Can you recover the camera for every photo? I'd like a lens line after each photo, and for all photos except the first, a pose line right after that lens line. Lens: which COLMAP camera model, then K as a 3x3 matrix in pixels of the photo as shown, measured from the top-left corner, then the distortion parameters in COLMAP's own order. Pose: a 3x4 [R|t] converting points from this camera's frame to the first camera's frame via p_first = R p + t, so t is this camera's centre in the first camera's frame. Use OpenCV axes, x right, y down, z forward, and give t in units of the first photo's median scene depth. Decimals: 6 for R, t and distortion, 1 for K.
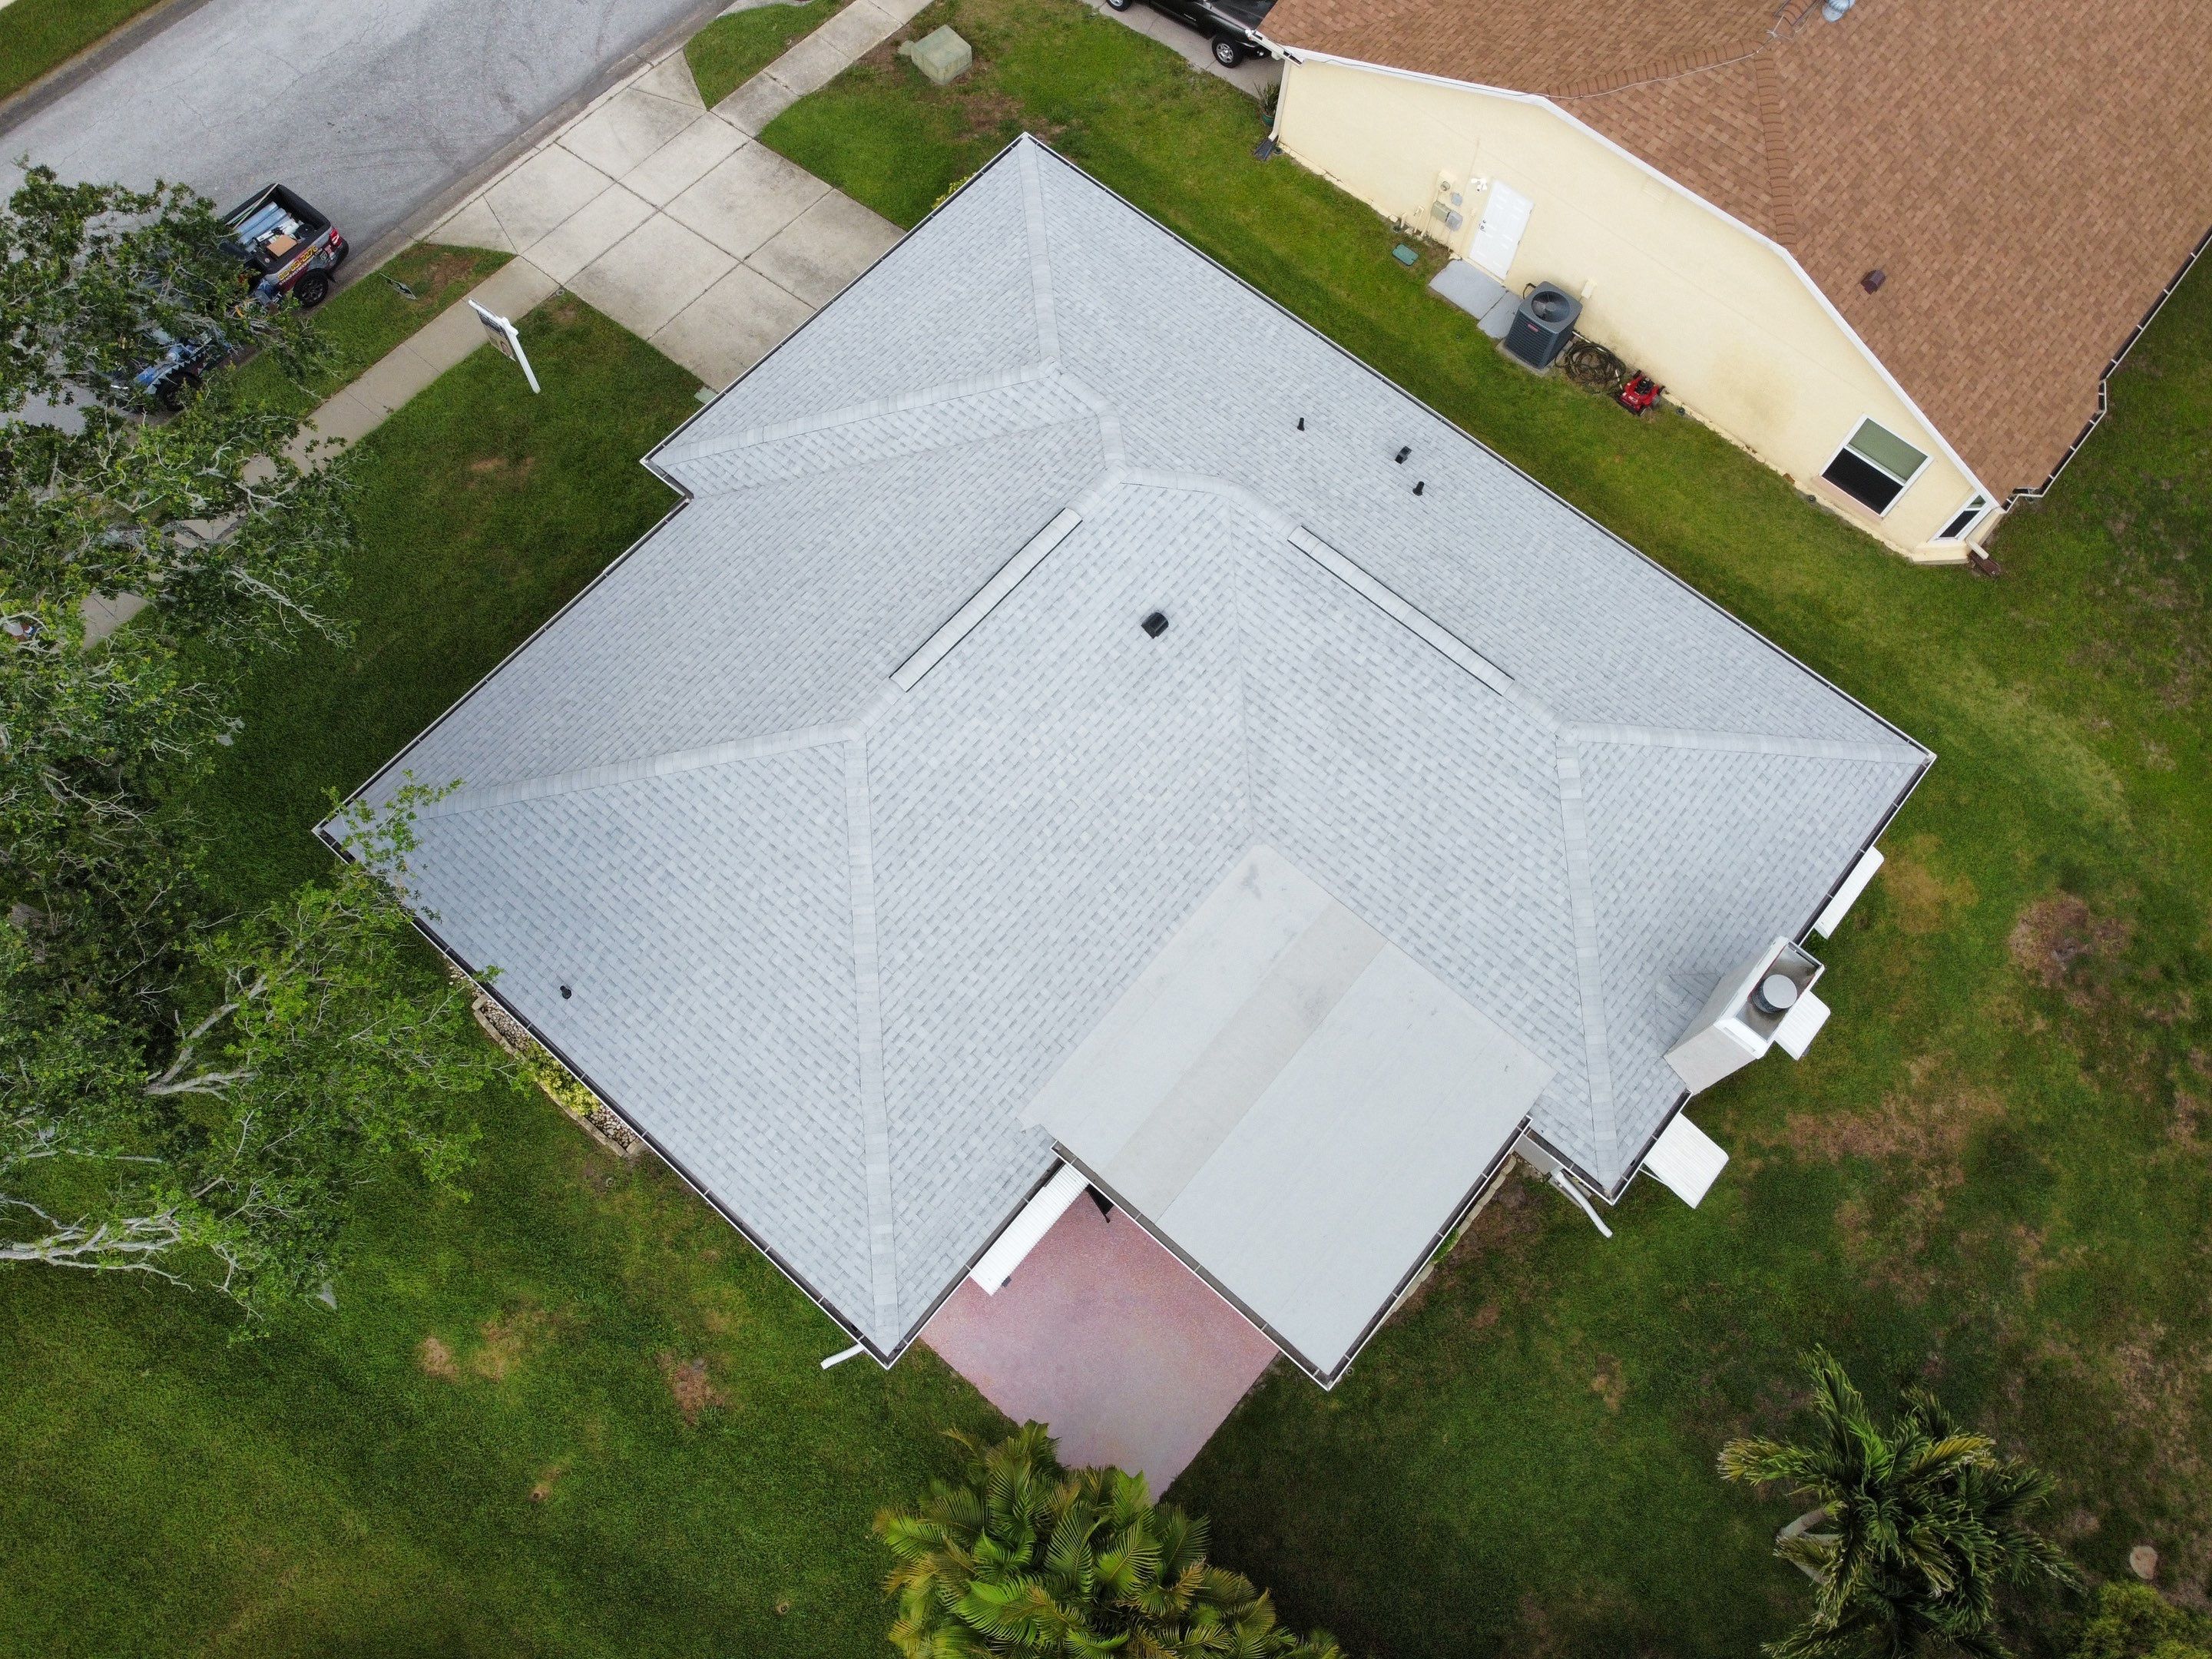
lens RADIAL K [[1669.1, 0, 1075.2], [0, 1669.1, 806.6], [0, 0, 1]] dist [0.021657, -0.029565]
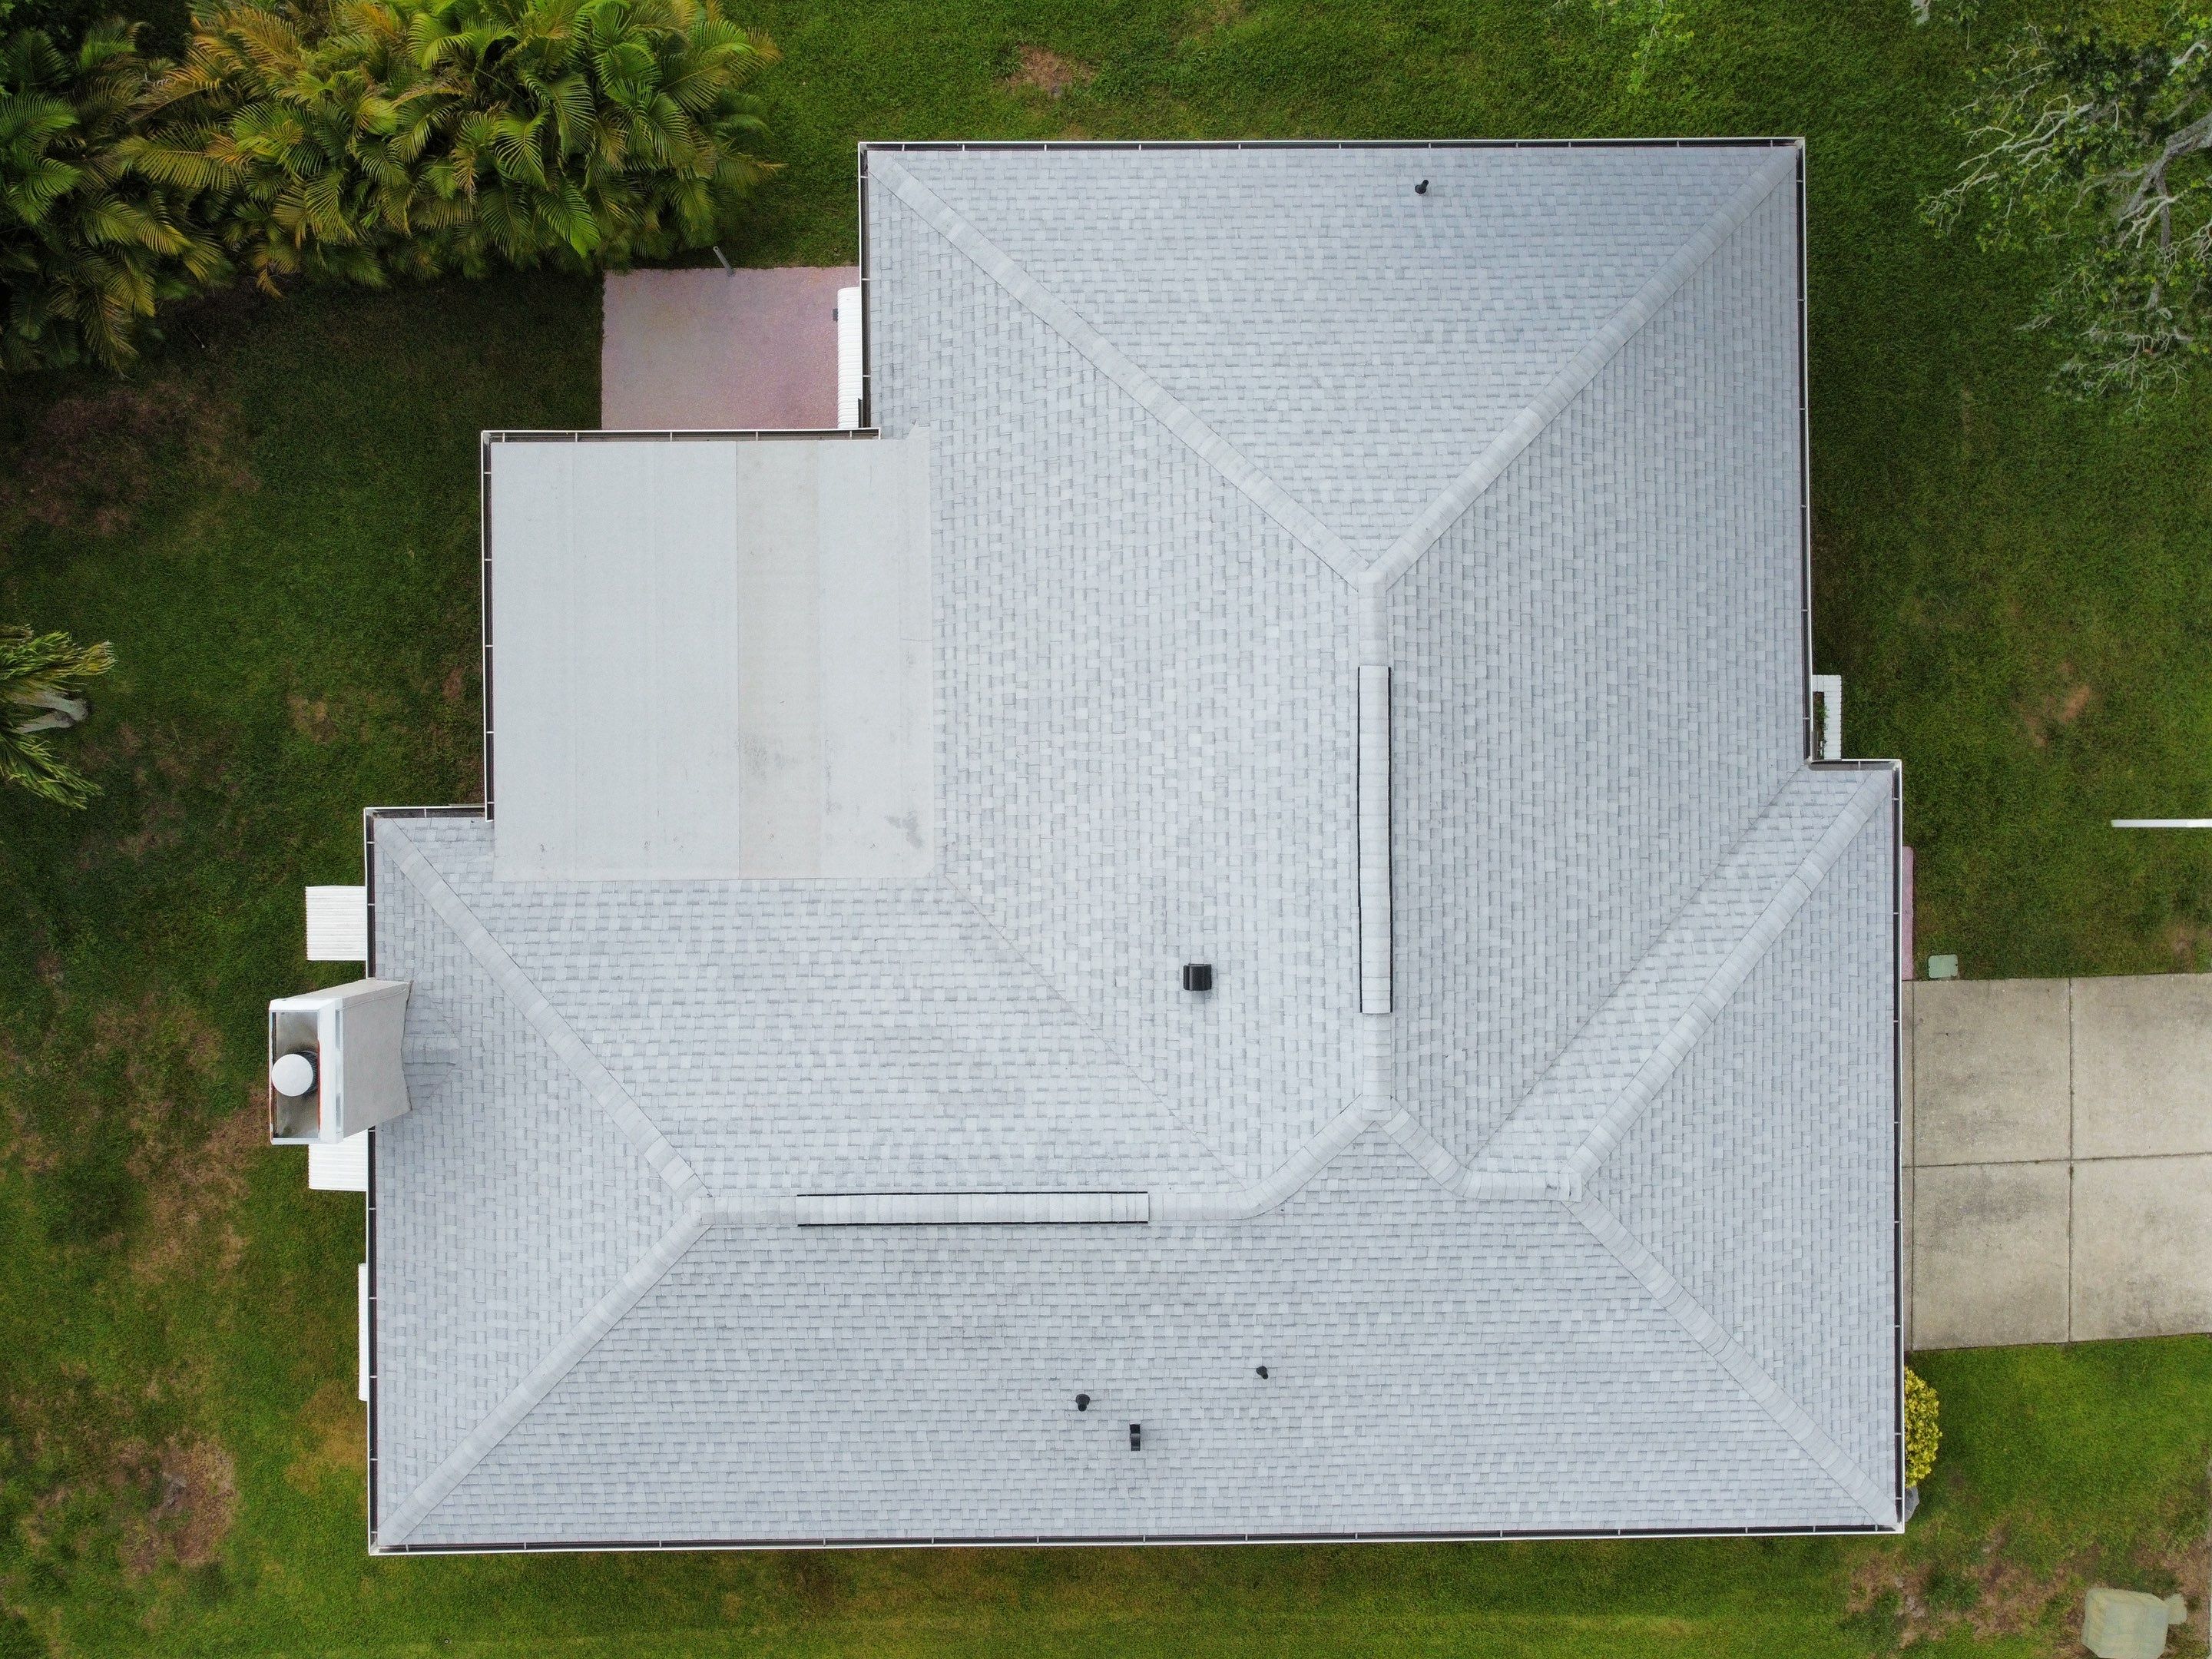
lens RADIAL K [[1669.1, 0, 1084.8], [0, 1669.1, 812.8], [0, 0, 1]] dist [0.021657, -0.029565]
pose [[-0.751787, 0.658372, -0.036904, 0.058539], [-0.619798, -0.686419, 0.380367, -0.281921], [0.225092, 0.308828, 0.924099, 0.228872]]
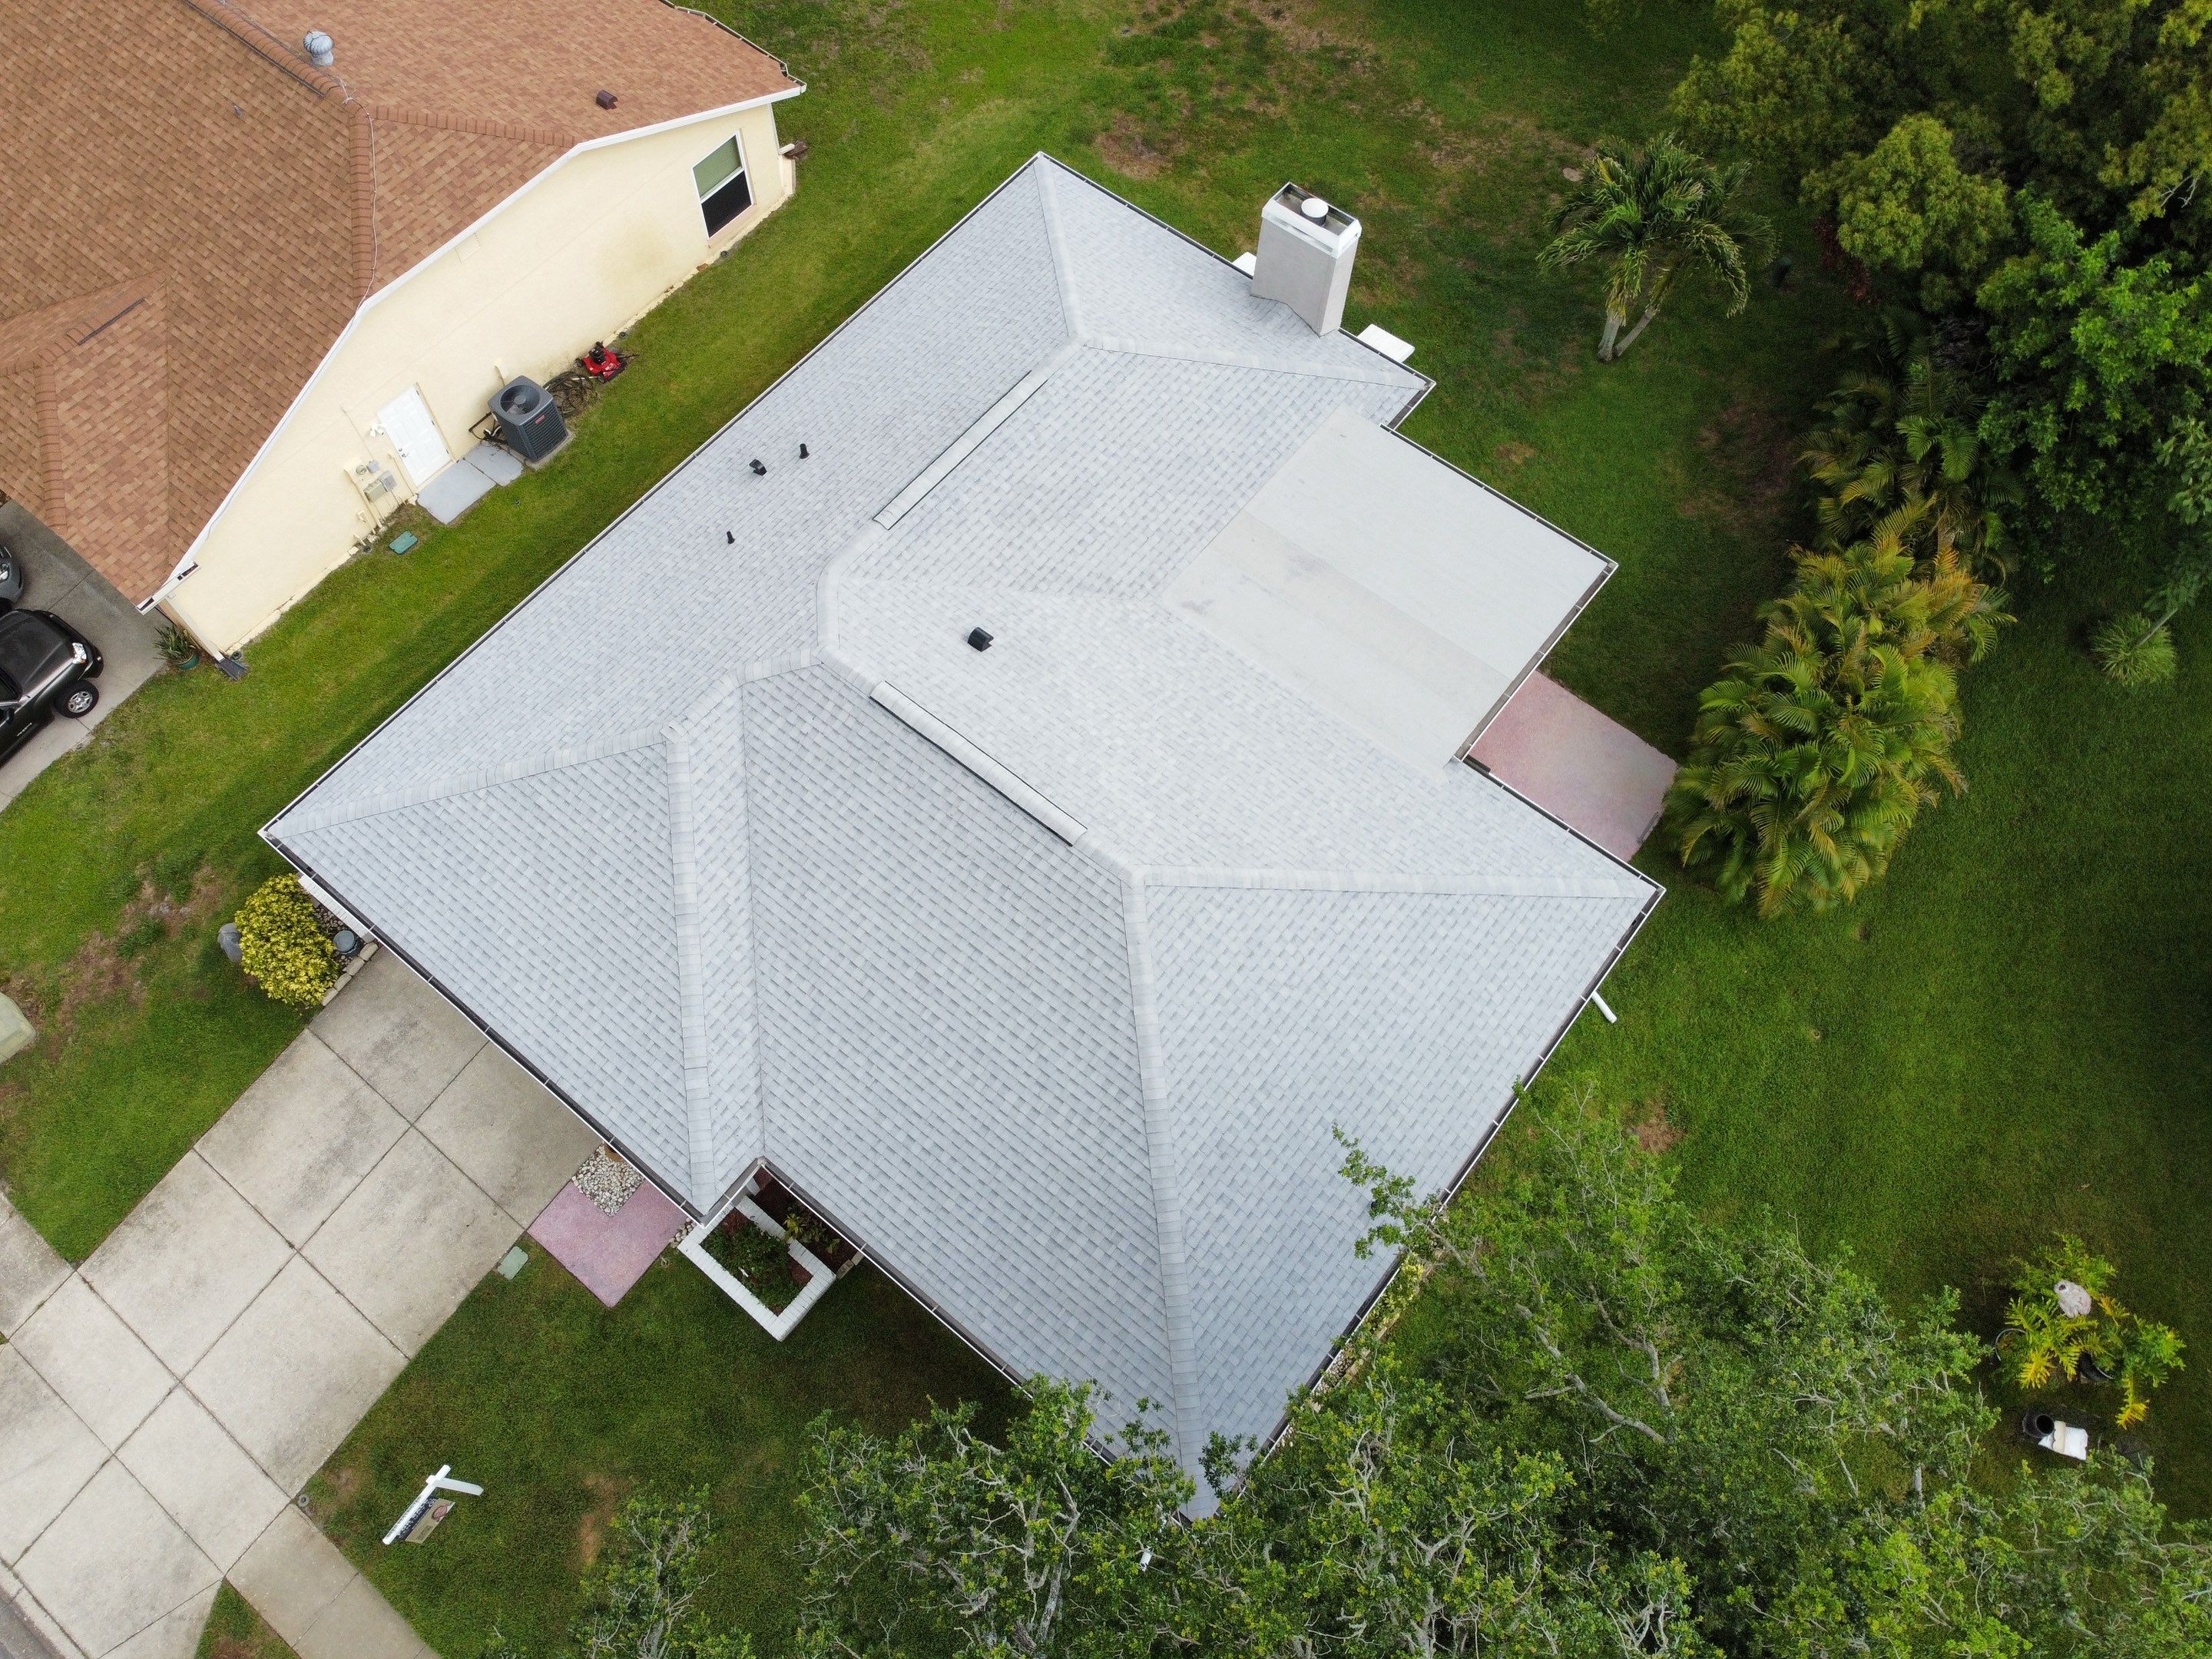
lens RADIAL K [[1669.1, 0, 1075.6], [0, 1669.1, 815.9], [0, 0, 1]] dist [0.021657, -0.029565]
pose [[-0.033710, -0.903836, 0.426550, -0.435796], [0.917540, 0.141209, 0.371726, -0.375848], [-0.396211, 0.403908, 0.824545, 0.156353]]
